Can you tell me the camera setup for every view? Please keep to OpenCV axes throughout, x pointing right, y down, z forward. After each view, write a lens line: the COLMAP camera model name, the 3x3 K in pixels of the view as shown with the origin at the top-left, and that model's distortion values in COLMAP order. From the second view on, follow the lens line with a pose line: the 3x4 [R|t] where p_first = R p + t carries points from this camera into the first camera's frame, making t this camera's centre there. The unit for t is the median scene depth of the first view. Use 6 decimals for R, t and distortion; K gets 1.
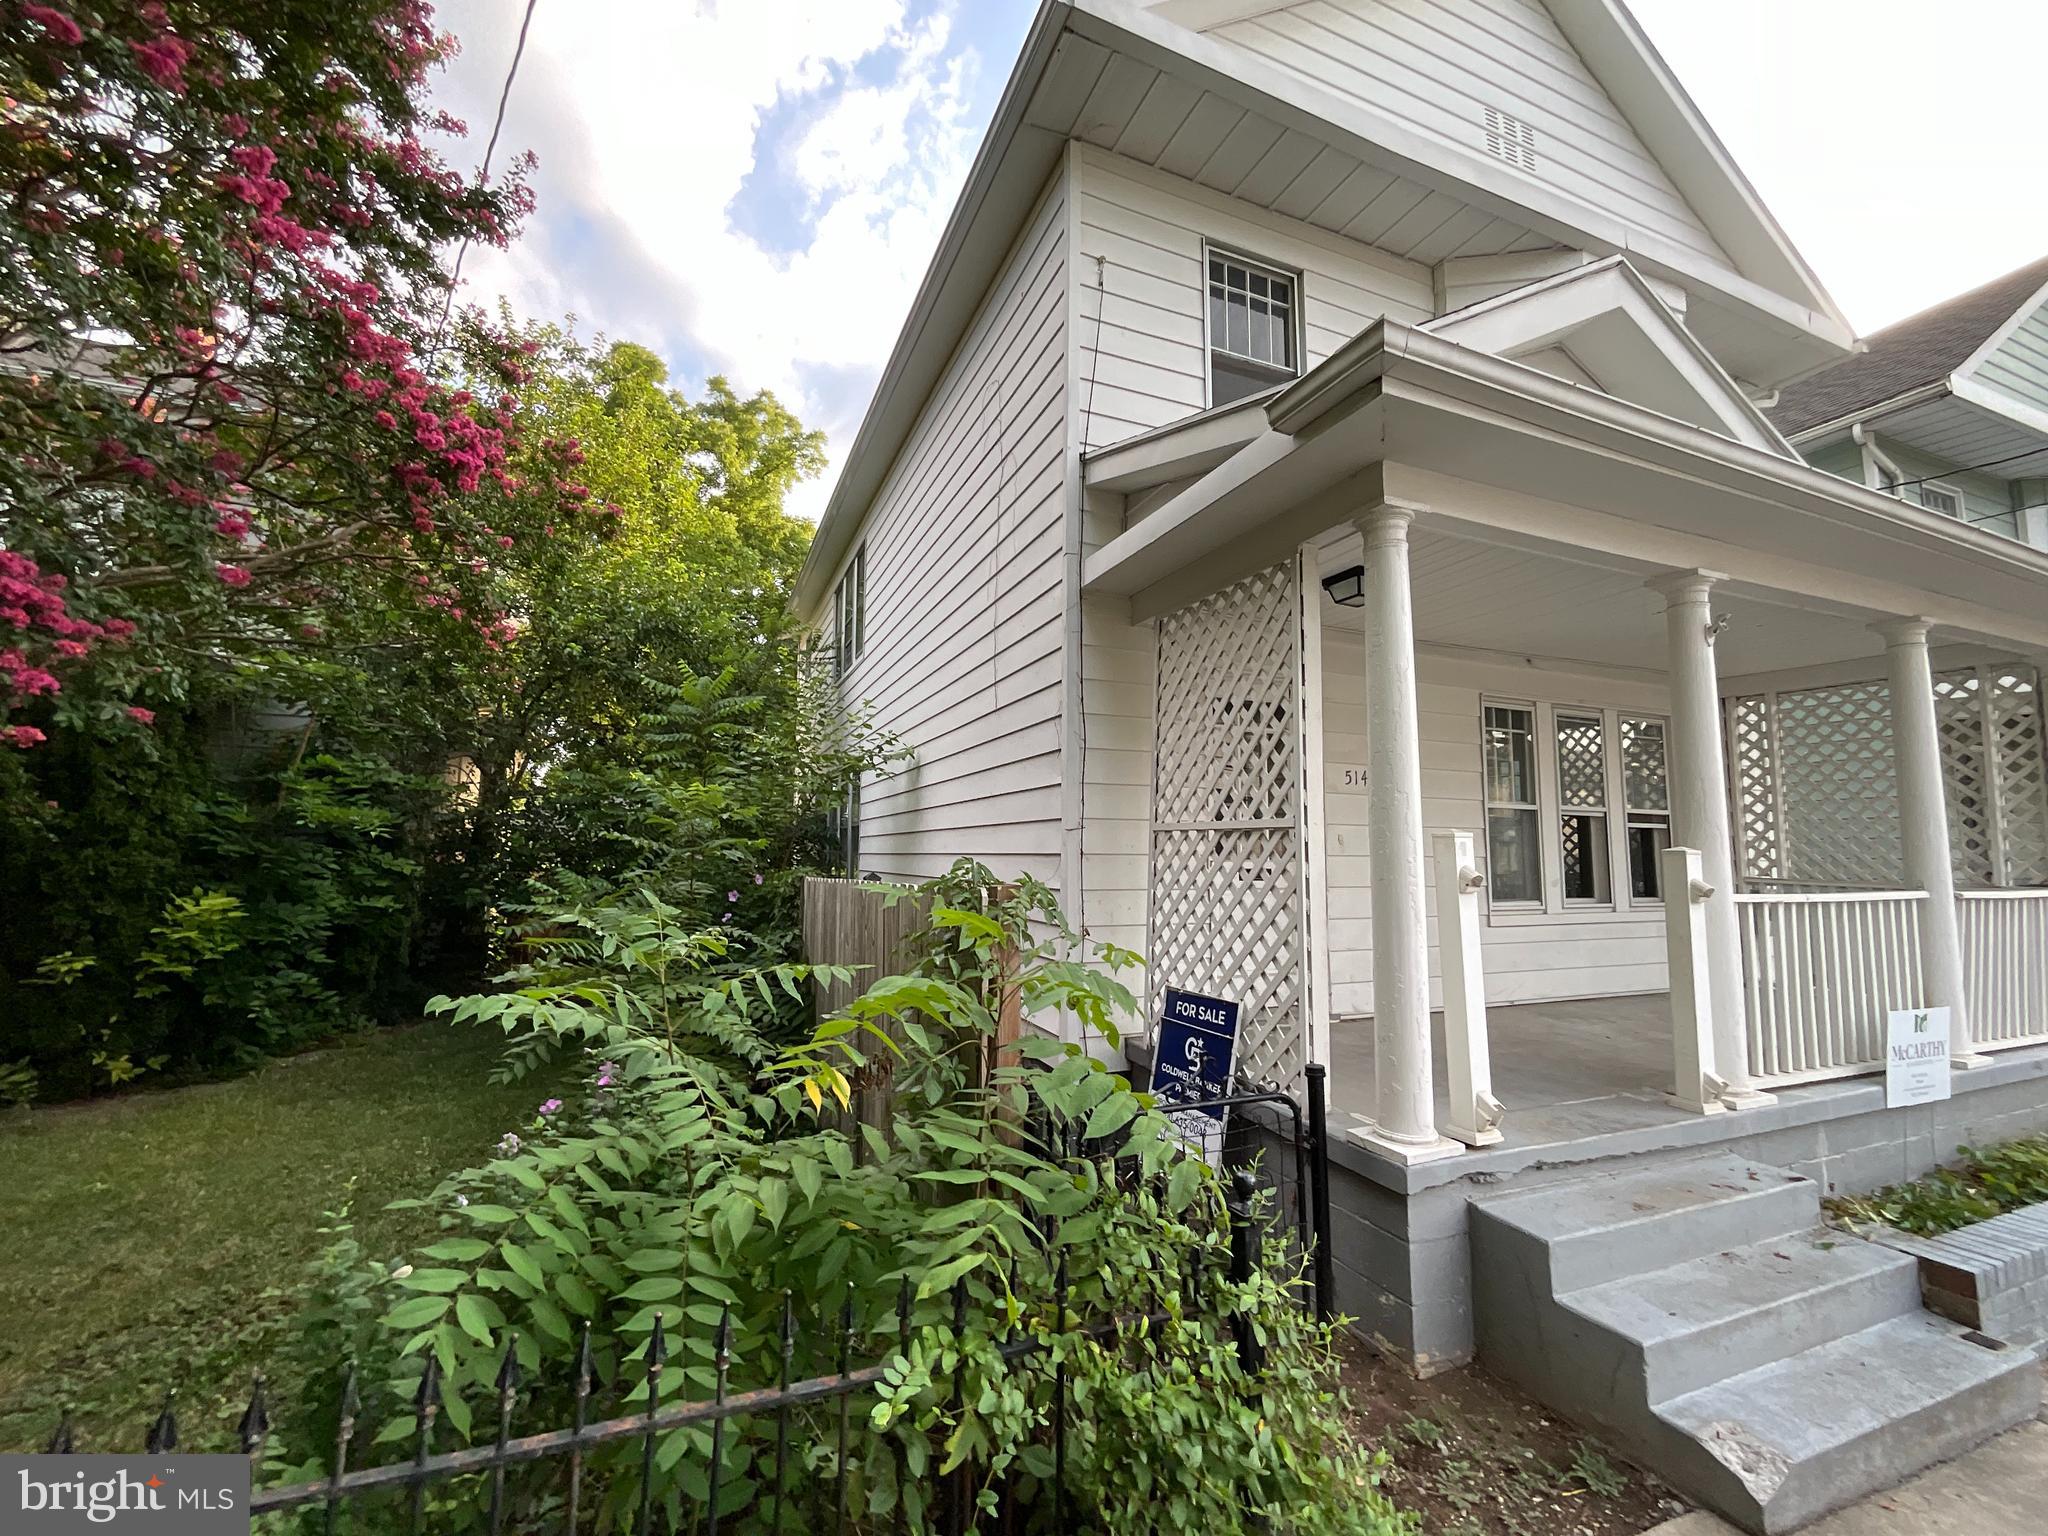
lens RADIAL K [[834.3, 0, 1017.5], [0, 834.3, 768.6], [0, 0, 1]] dist [0.002798, 0.000289]
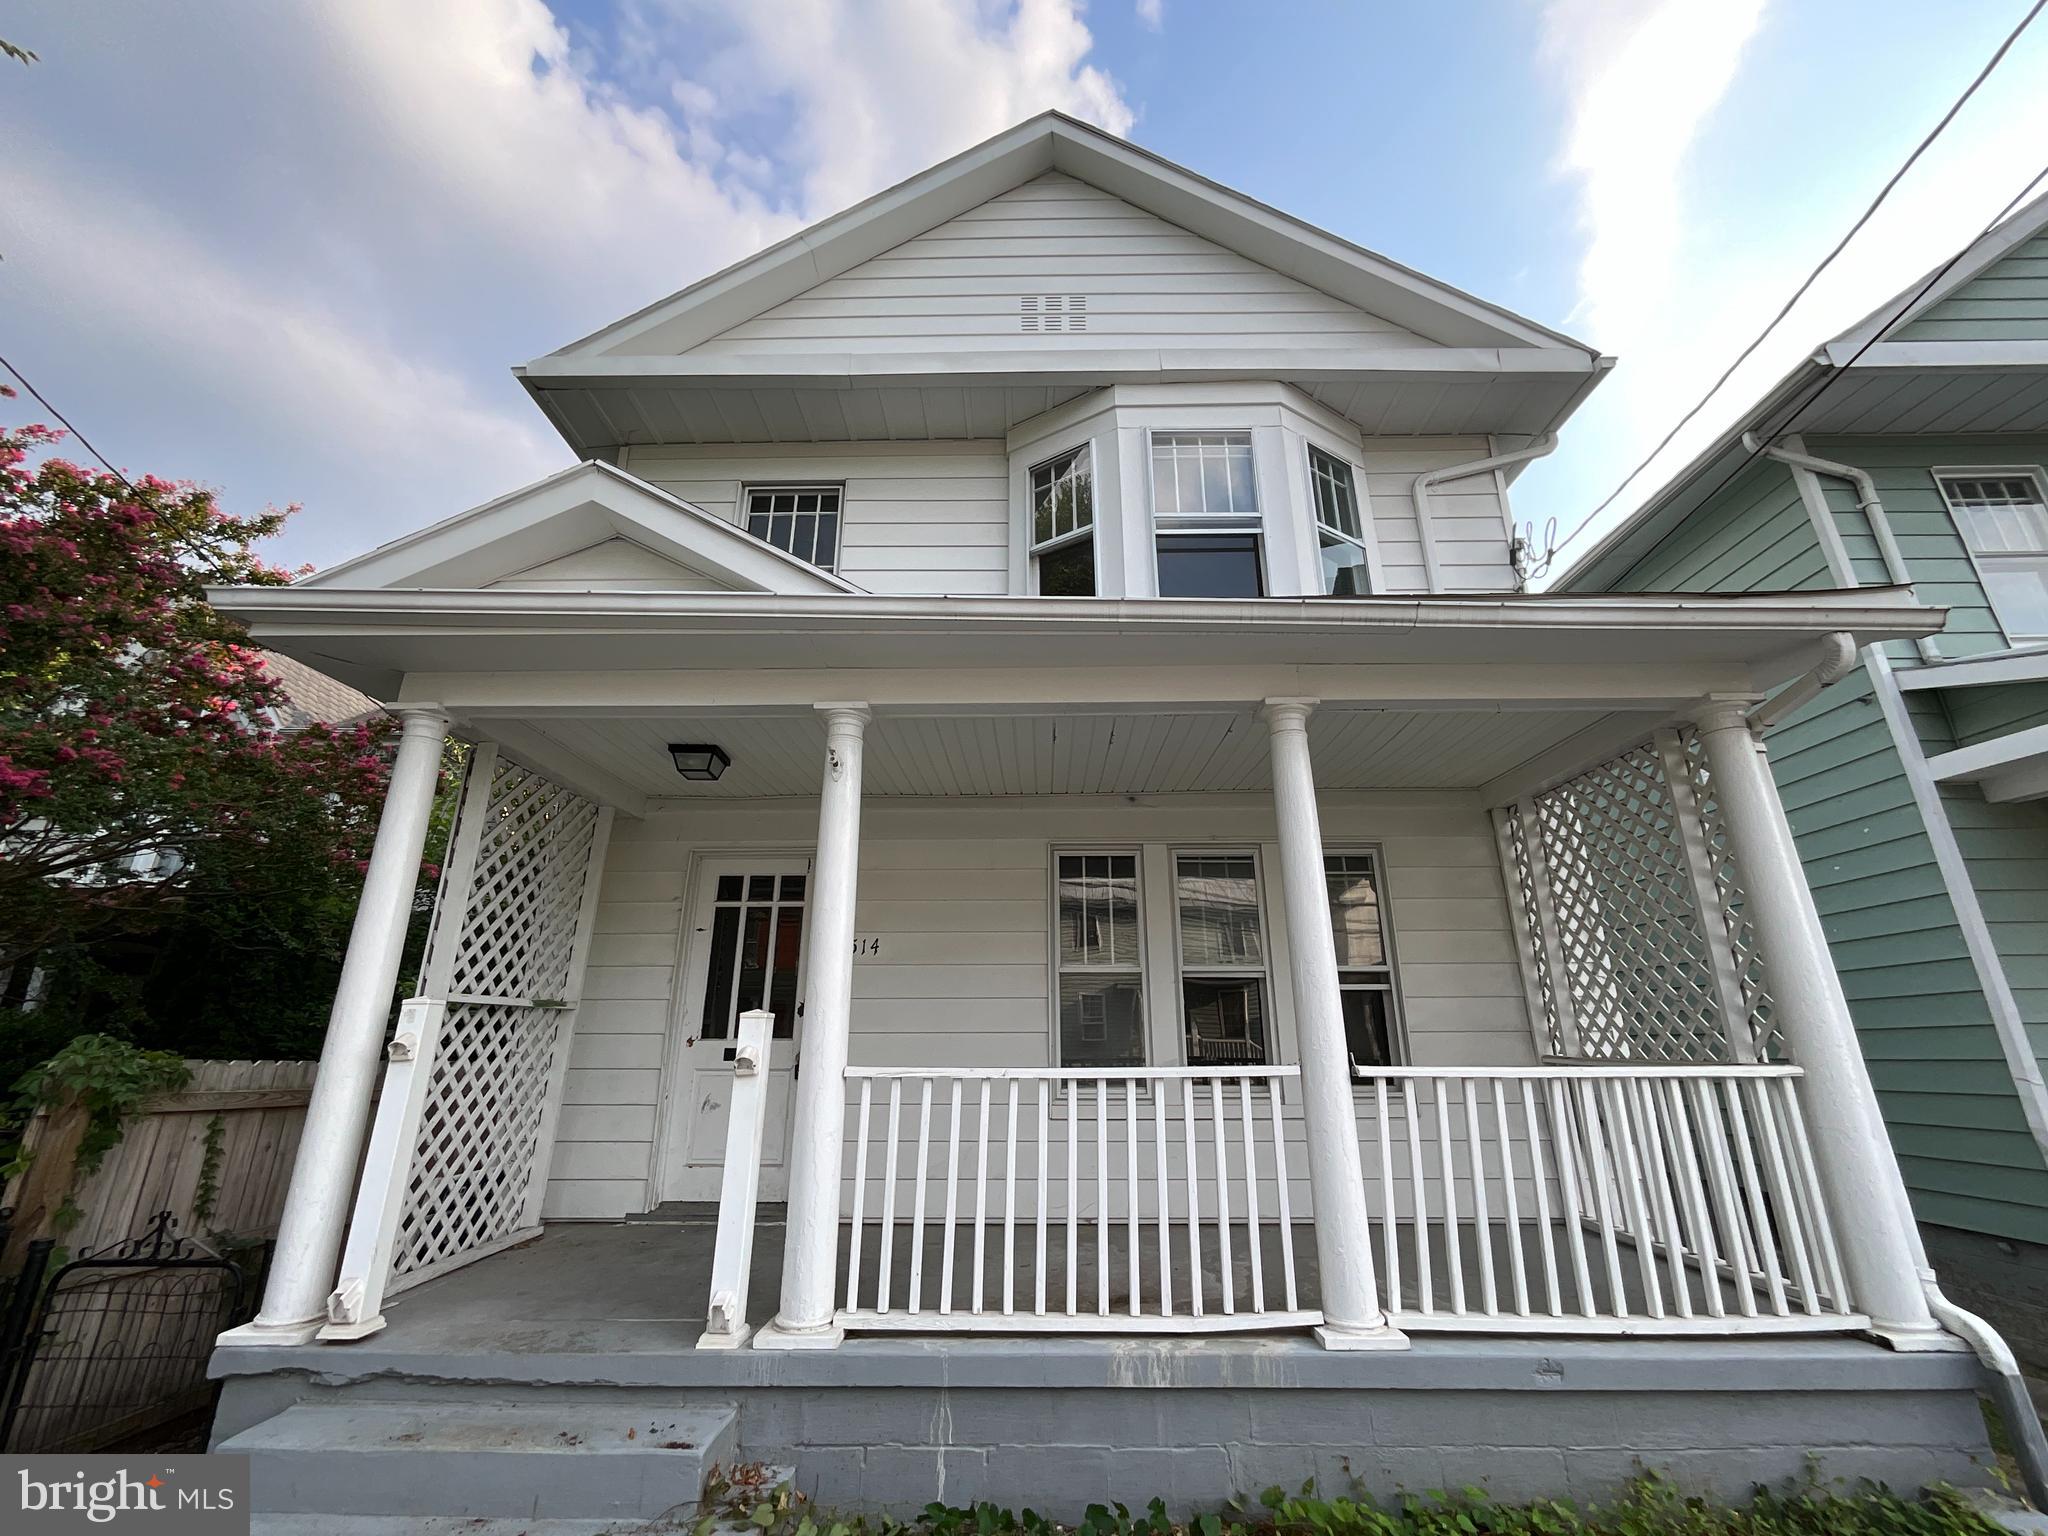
lens RADIAL K [[834.3, 0, 1014.8], [0, 834.3, 762.2], [0, 0, 1]] dist [0.002798, 0.000289]
pose [[0.920108, -0.134709, -0.367770, 0.870533], [0.048806, 0.971108, -0.233596, 0.034992], [0.388612, 0.196984, 0.900099, 0.156287]]
